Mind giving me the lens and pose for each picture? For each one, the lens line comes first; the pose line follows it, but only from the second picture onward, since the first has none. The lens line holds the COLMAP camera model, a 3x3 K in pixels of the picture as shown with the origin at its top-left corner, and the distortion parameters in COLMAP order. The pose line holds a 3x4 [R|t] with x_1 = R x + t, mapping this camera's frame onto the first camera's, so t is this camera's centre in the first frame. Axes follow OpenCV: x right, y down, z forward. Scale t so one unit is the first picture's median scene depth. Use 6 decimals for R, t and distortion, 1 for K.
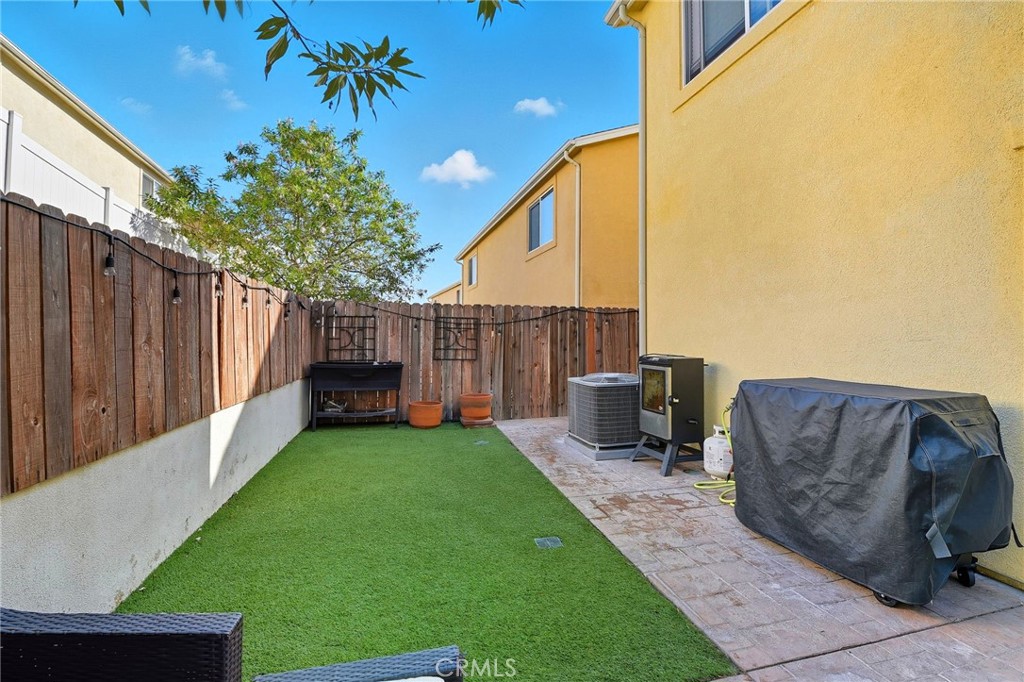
lens RADIAL K [[443.3, 0, 510.3], [0, 443.3, 341.5], [0, 0, 1]] dist [-0.007341, -0.006080]
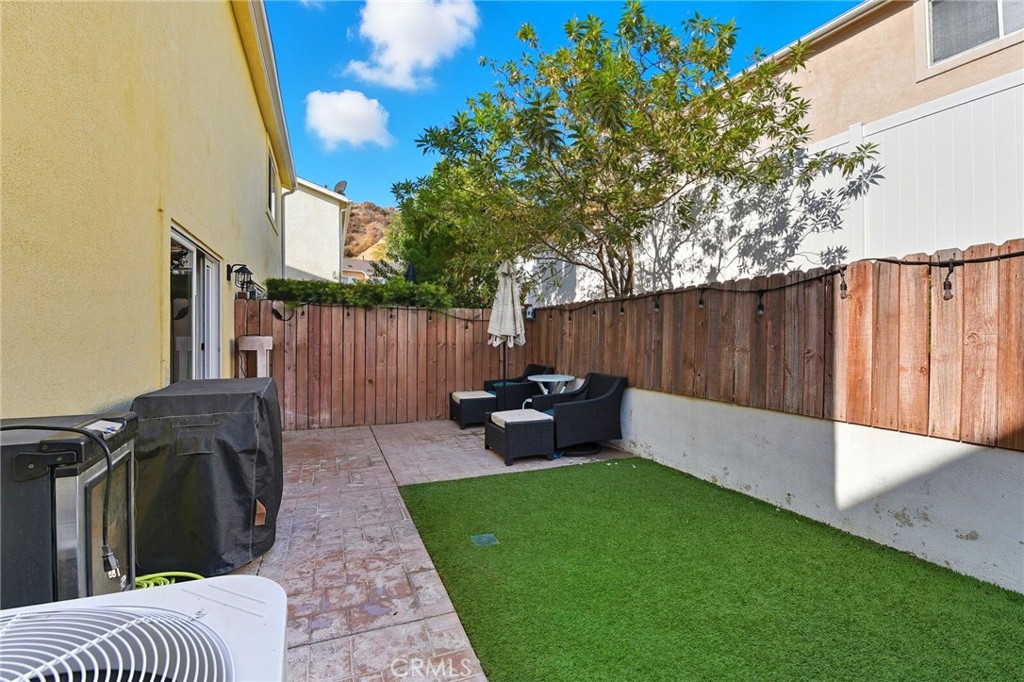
lens RADIAL K [[443.3, 0, 511.1], [0, 443.3, 338.0], [0, 0, 1]] dist [-0.007341, -0.006080]
pose [[-0.988145, 0.003182, -0.153487, 0.167252], [-0.000086, 0.999774, 0.021277, -0.035424], [0.153520, 0.021038, -0.987922, 1.846461]]
